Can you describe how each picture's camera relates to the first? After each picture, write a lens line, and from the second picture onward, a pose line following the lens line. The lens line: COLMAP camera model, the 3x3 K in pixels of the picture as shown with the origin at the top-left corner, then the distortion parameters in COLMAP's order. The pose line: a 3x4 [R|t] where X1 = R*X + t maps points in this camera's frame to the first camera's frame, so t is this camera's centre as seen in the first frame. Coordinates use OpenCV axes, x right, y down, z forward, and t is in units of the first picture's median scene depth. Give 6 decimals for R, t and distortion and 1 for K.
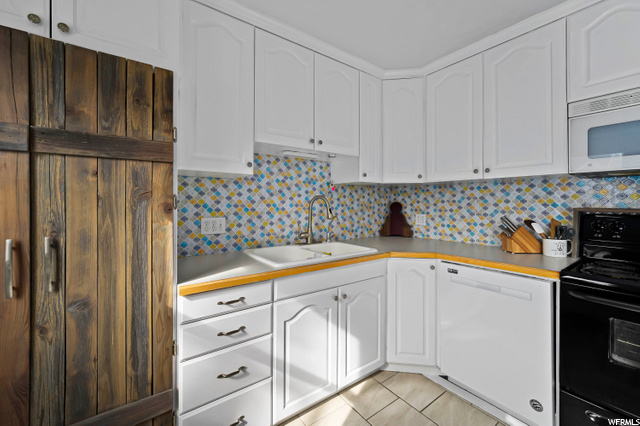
lens RADIAL K [[261.0, 0, 323.5], [0, 261.0, 202.0], [0, 0, 1]] dist [-0.001873, 0.000083]
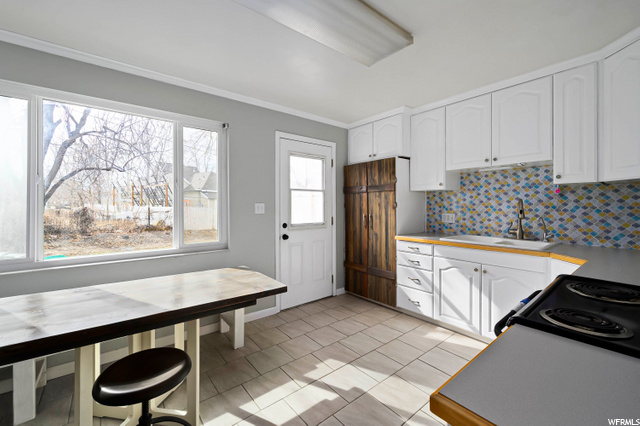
lens RADIAL K [[261.0, 0, 321.3], [0, 261.0, 214.0], [0, 0, 1]] dist [-0.001873, 0.000083]
pose [[0.056053, 0.032337, -0.997904, 1.224065], [0.004861, 0.999455, 0.032660, 0.001447], [0.998416, -0.006682, 0.055865, 0.042676]]
